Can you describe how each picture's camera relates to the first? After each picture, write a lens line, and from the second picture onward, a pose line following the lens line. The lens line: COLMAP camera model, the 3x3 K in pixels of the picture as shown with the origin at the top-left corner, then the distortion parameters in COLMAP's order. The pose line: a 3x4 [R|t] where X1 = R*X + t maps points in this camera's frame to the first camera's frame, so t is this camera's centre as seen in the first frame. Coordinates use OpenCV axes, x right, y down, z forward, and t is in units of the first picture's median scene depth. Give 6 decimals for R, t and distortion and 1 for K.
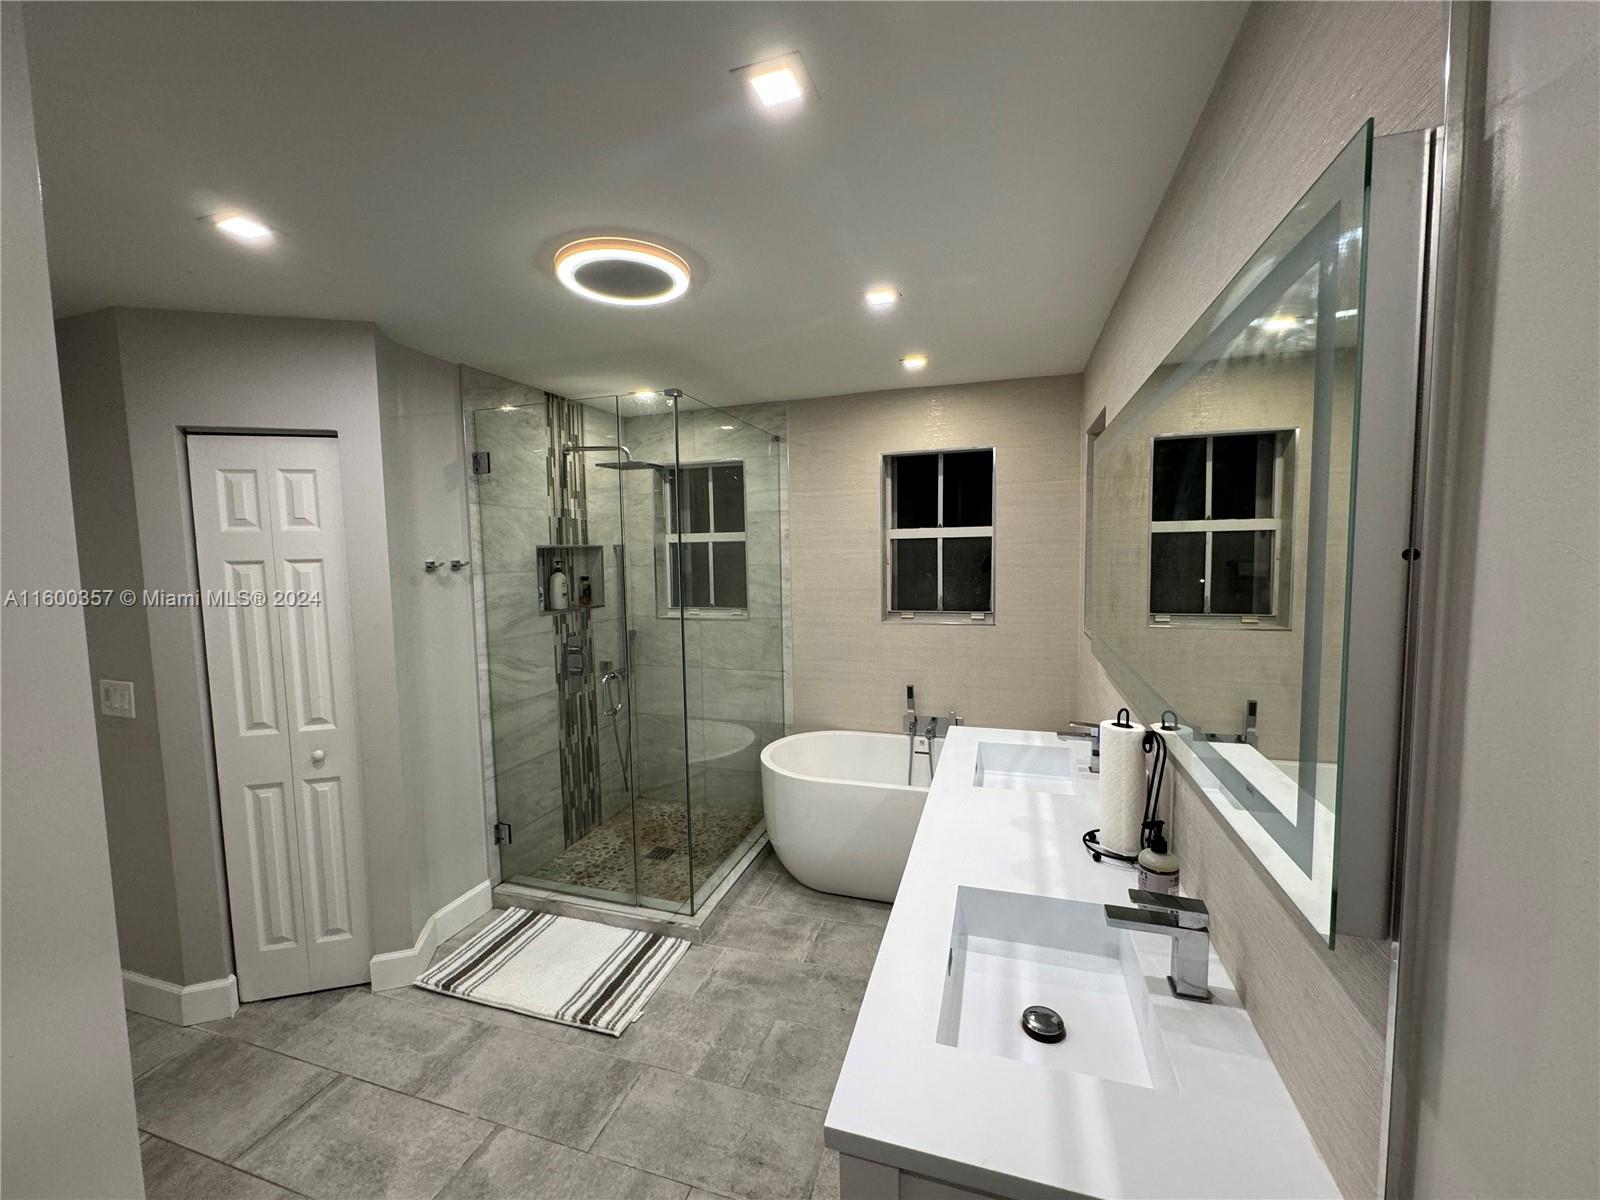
lens RADIAL K [[637.0, 0, 803.2], [0, 637.0, 596.1], [0, 0, 1]] dist [-0.001318, 0.000204]
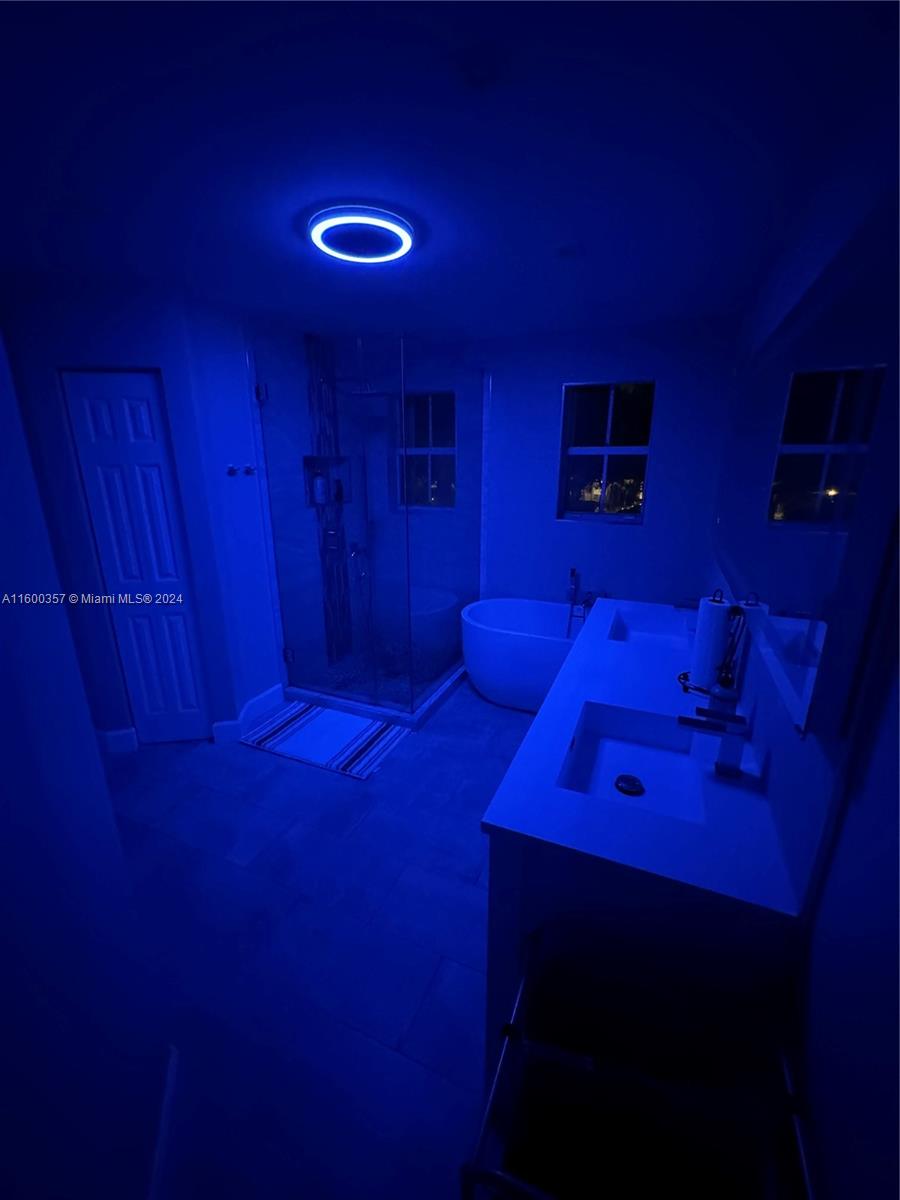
lens RADIAL K [[477.8, 0, 450.4], [0, 477.8, 595.5], [0, 0, 1]] dist [-0.001318, 0.000204]
pose [[0.994258, 0.045191, -0.097003, 0.012244], [-0.024571, 0.978646, 0.204080, -0.003371], [0.104155, -0.200524, 0.974136, -0.033214]]
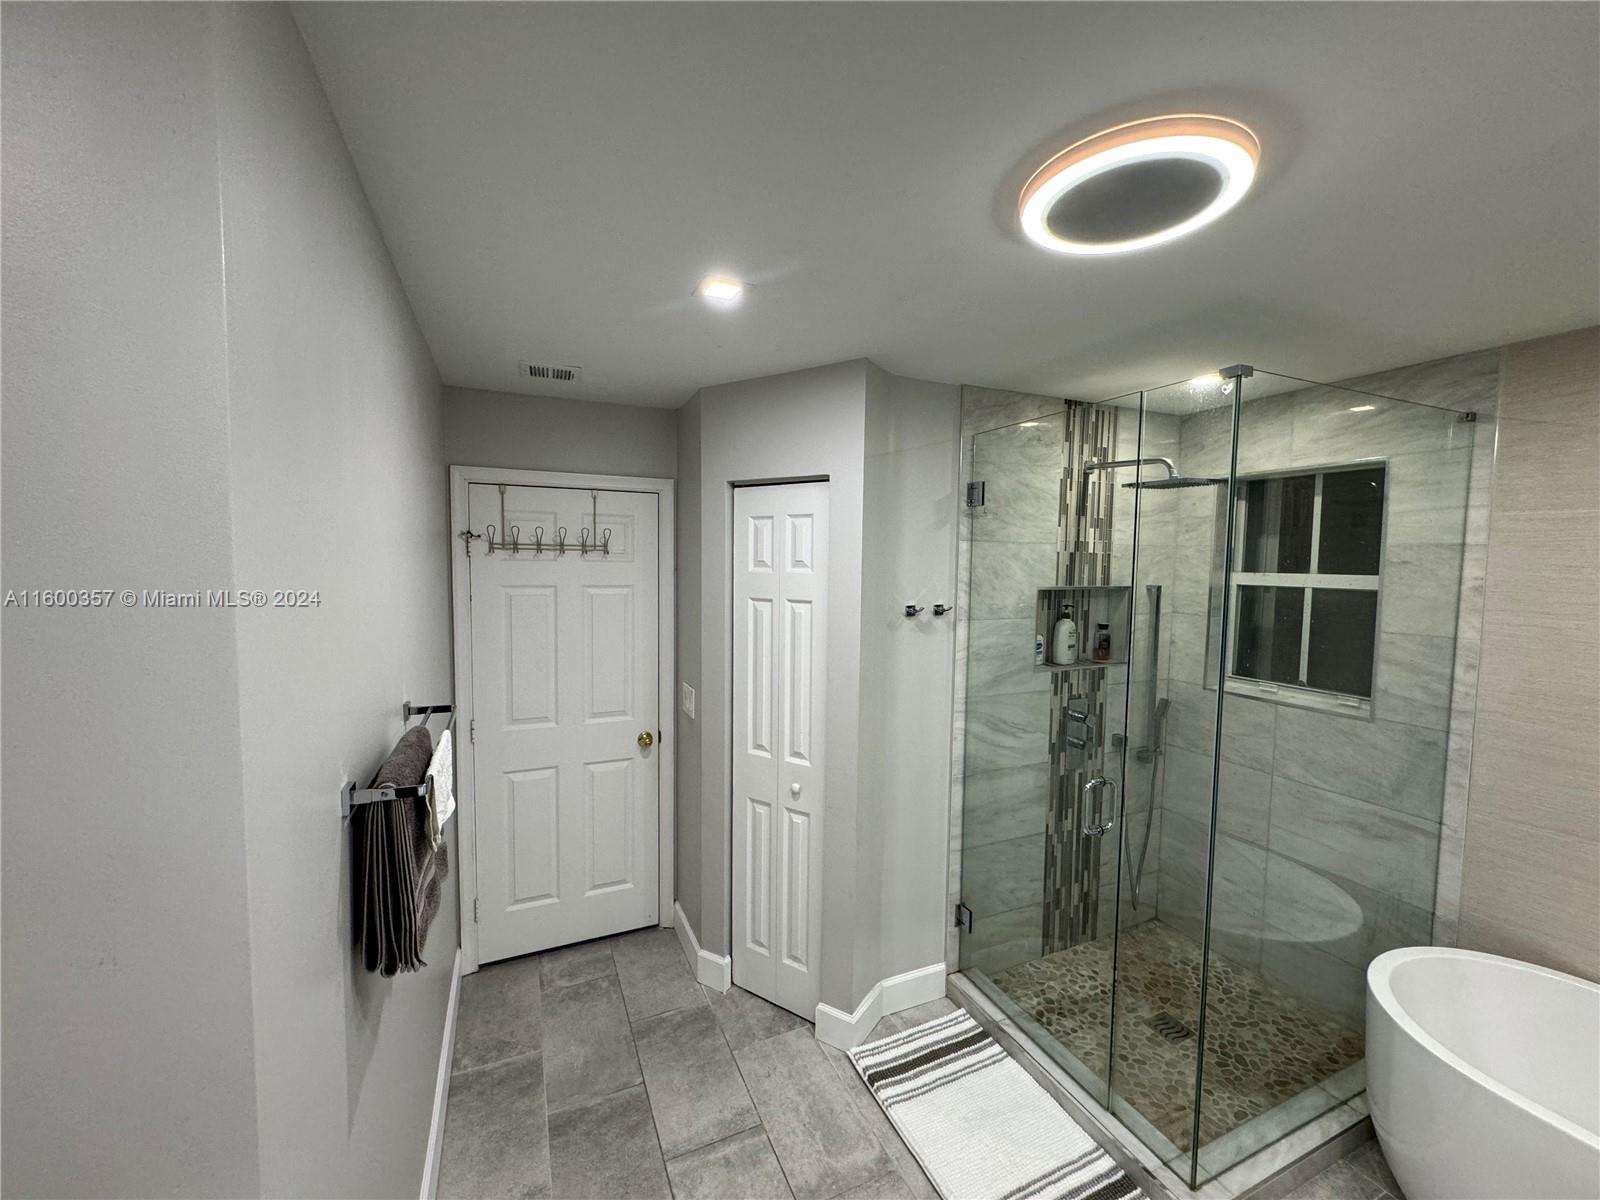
lens RADIAL K [[637.0, 0, 802.0], [0, 637.0, 598.6], [0, 0, 1]] dist [-0.001318, 0.000204]
pose [[0.663381, 0.074988, -0.744515, -0.003306], [-0.080470, 0.996345, 0.028652, -0.074227], [0.743943, 0.040904, 0.666990, 0.253157]]
